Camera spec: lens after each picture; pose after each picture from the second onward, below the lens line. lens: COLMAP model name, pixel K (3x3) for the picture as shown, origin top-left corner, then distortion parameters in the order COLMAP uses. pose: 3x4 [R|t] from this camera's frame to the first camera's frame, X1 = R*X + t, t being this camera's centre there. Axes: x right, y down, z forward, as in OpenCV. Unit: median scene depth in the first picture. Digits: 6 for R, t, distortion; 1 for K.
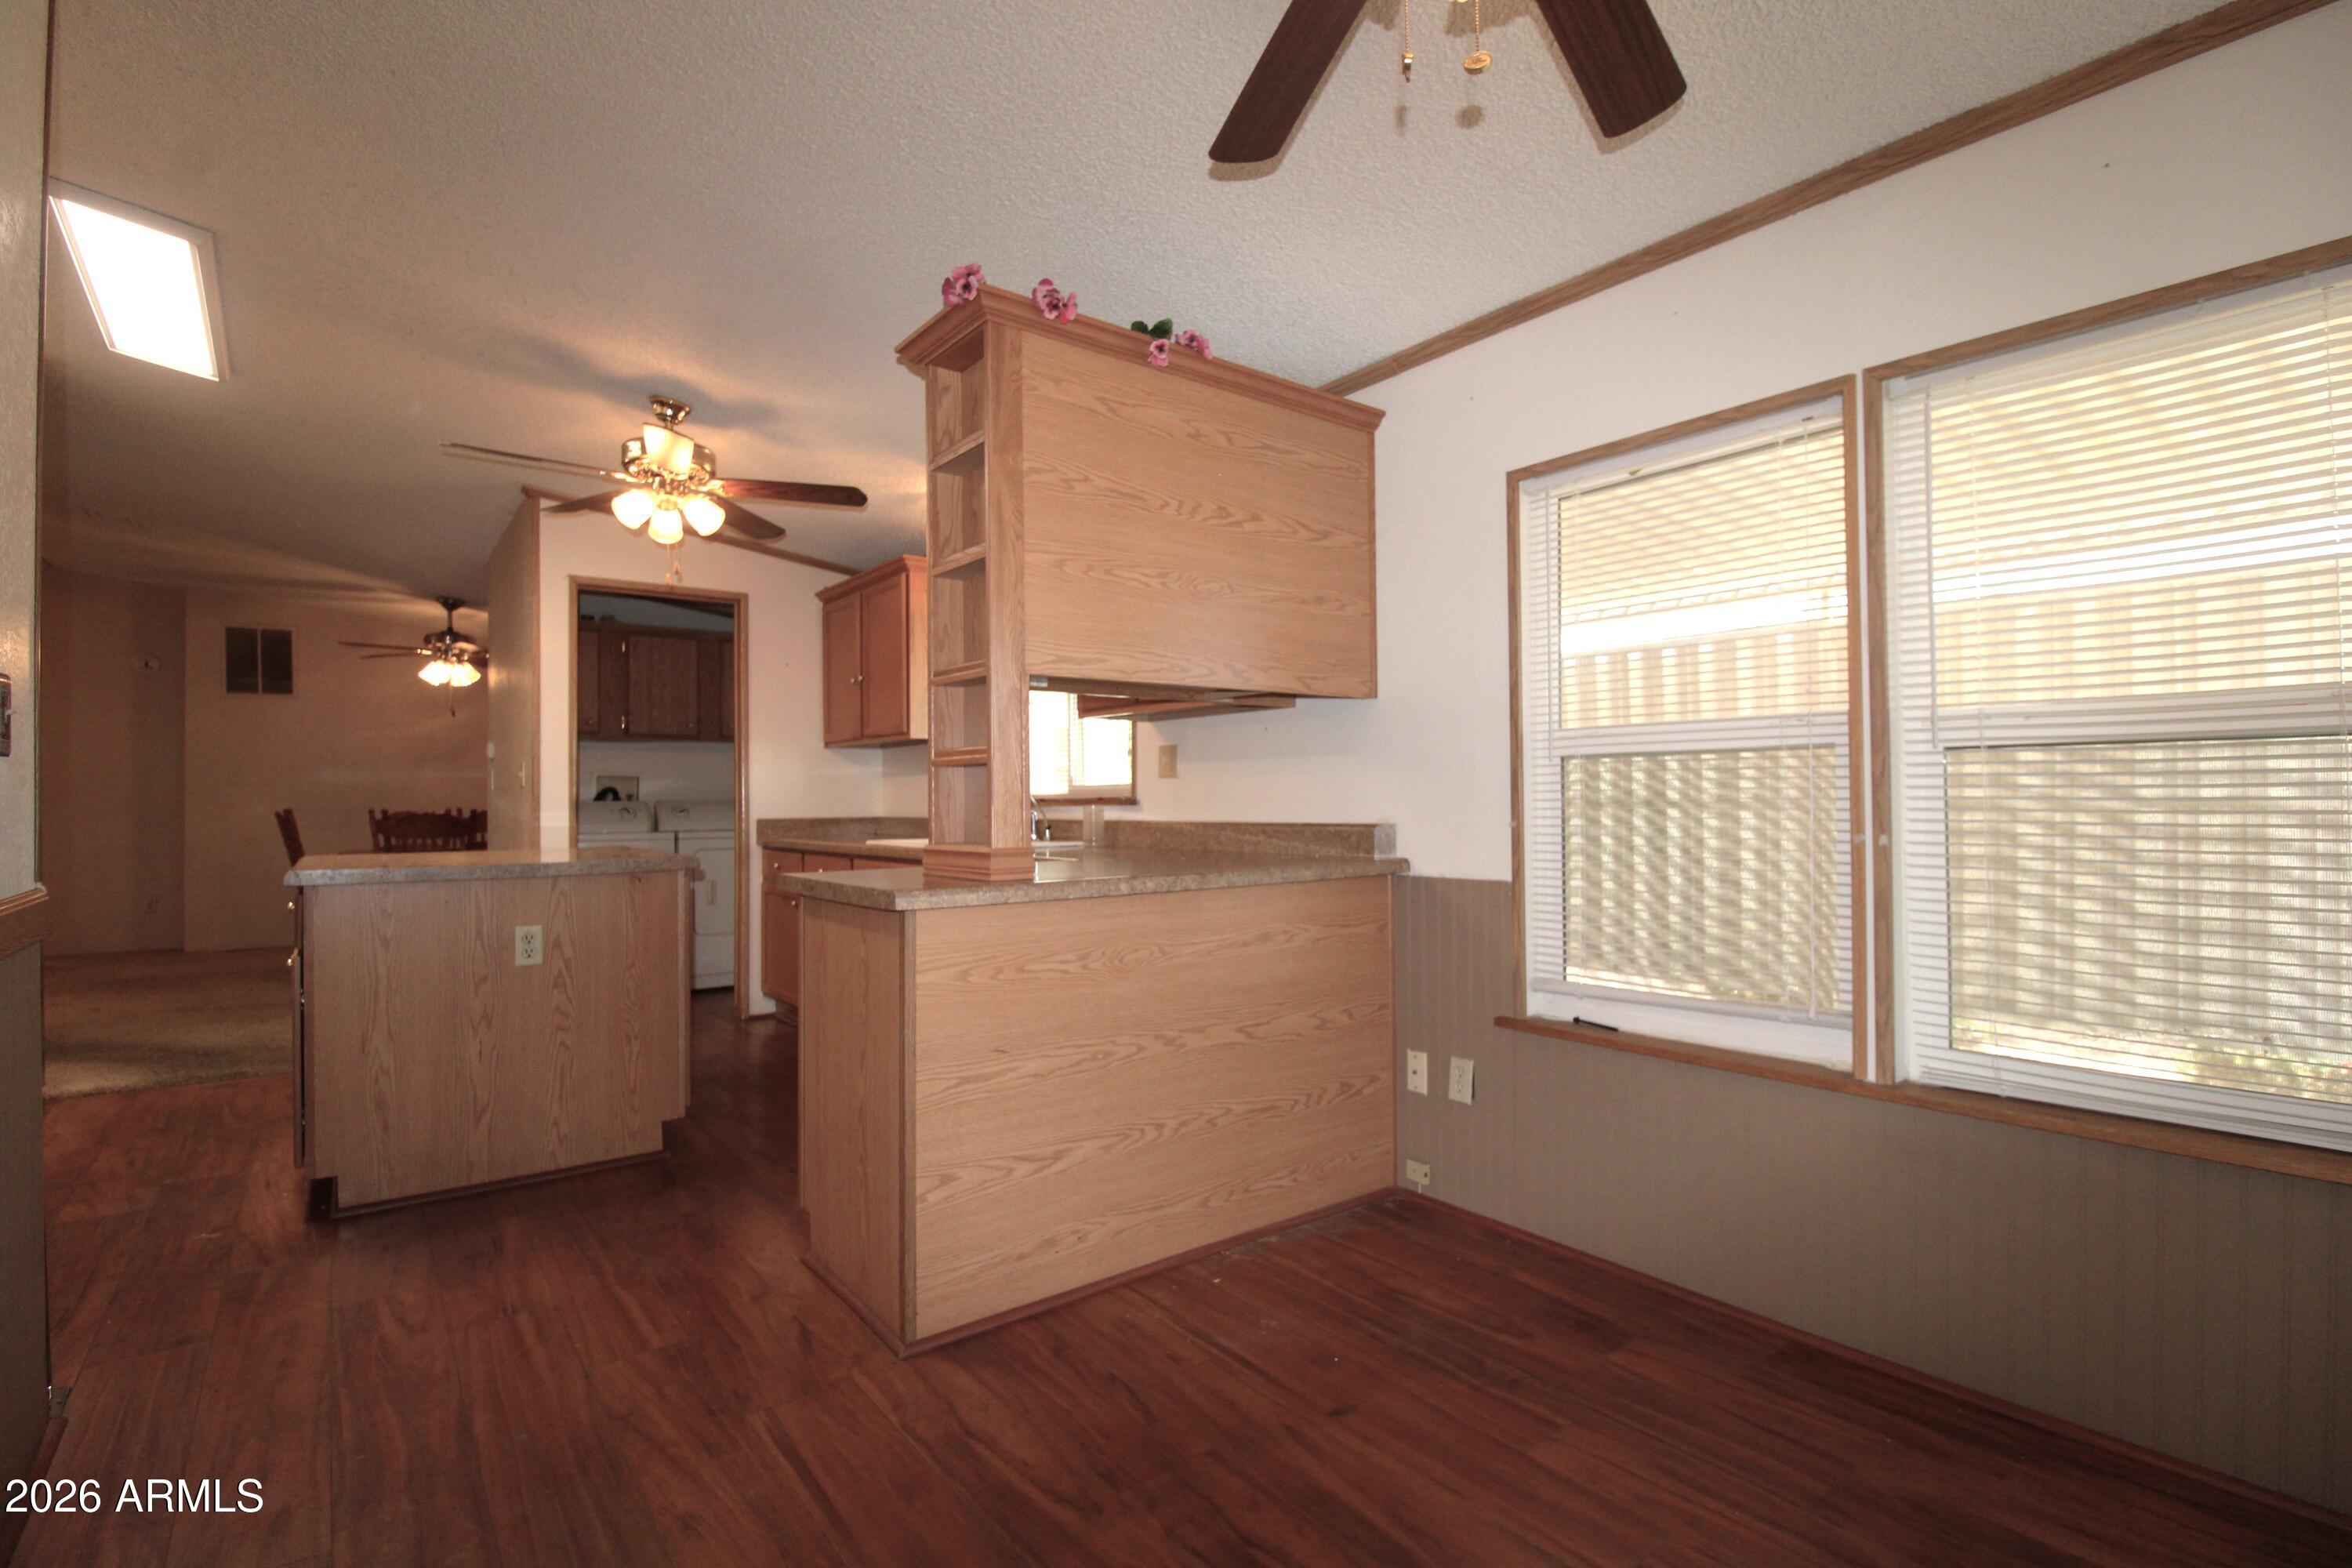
lens RADIAL K [[1098.5, 0, 1159.8], [0, 1098.5, 787.3], [0, 0, 1]] dist [-0.001087, -0.013475]
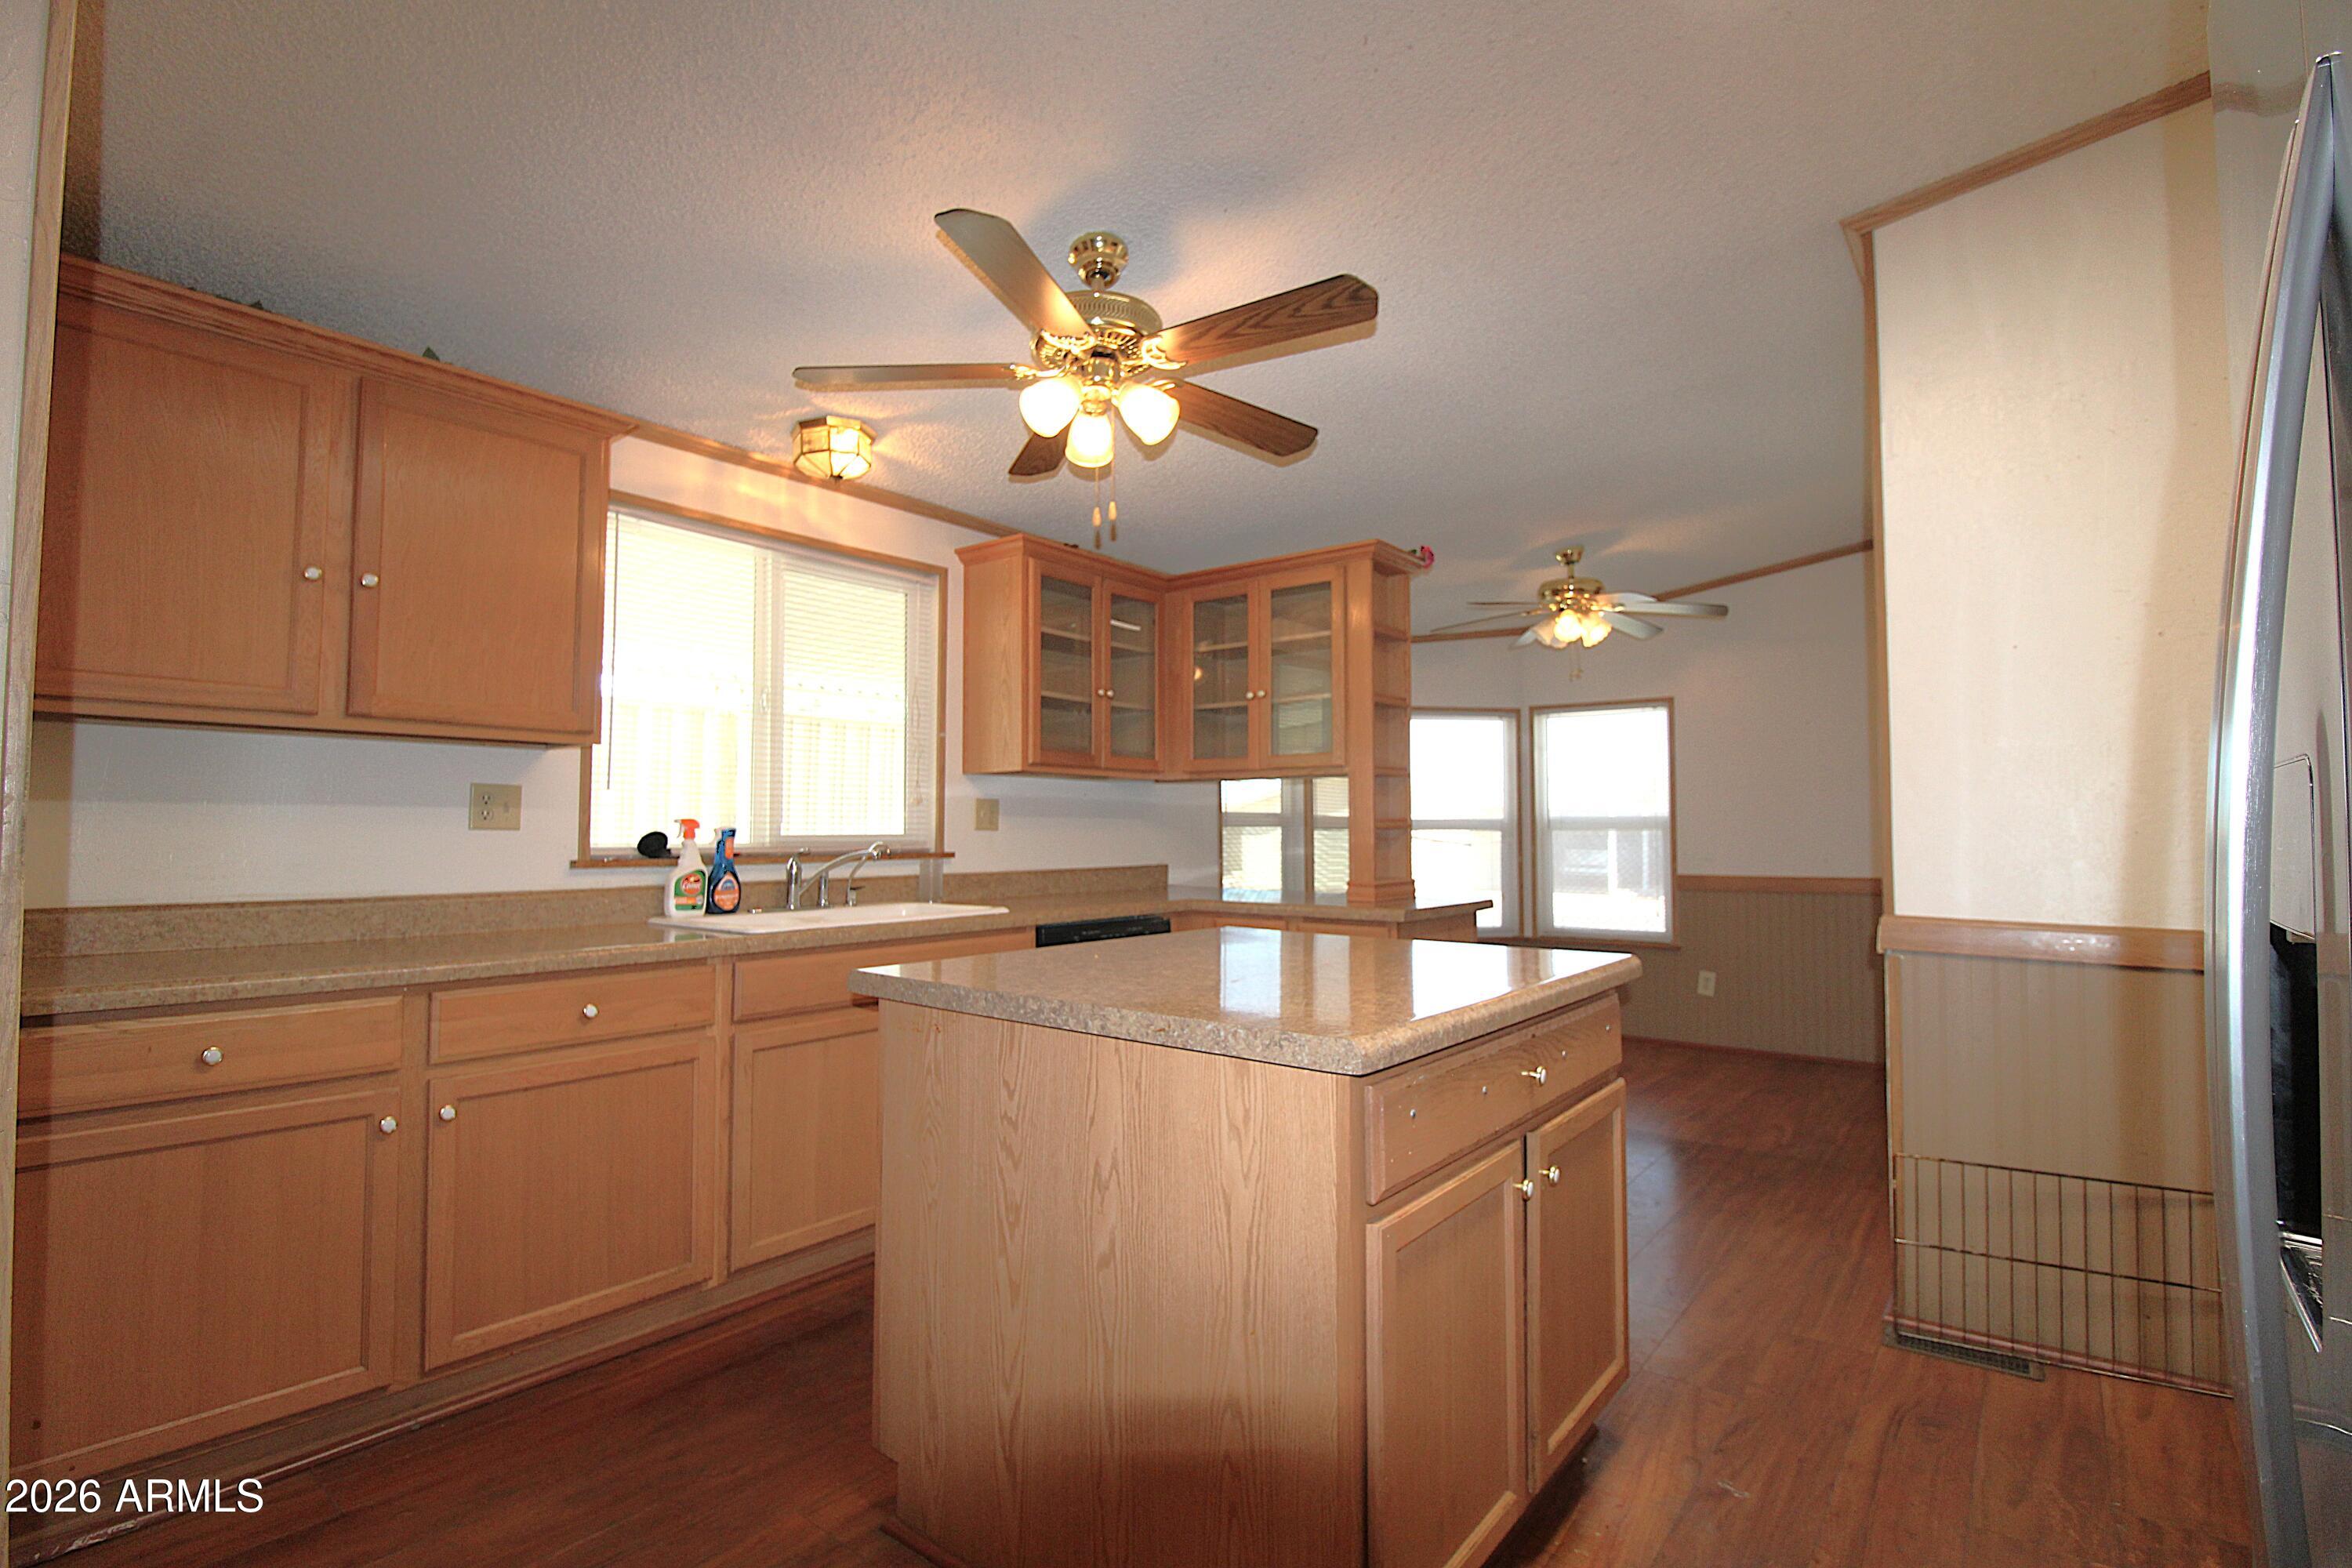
lens RADIAL K [[1098.5, 0, 1159.8], [0, 1098.5, 787.3], [0, 0, 1]] dist [-0.001087, -0.013475]
pose [[-0.248888, 0.036661, 0.967838, -1.073577], [-0.013548, 0.999054, -0.041327, -0.009166], [-0.968438, -0.023398, -0.248156, 1.117189]]
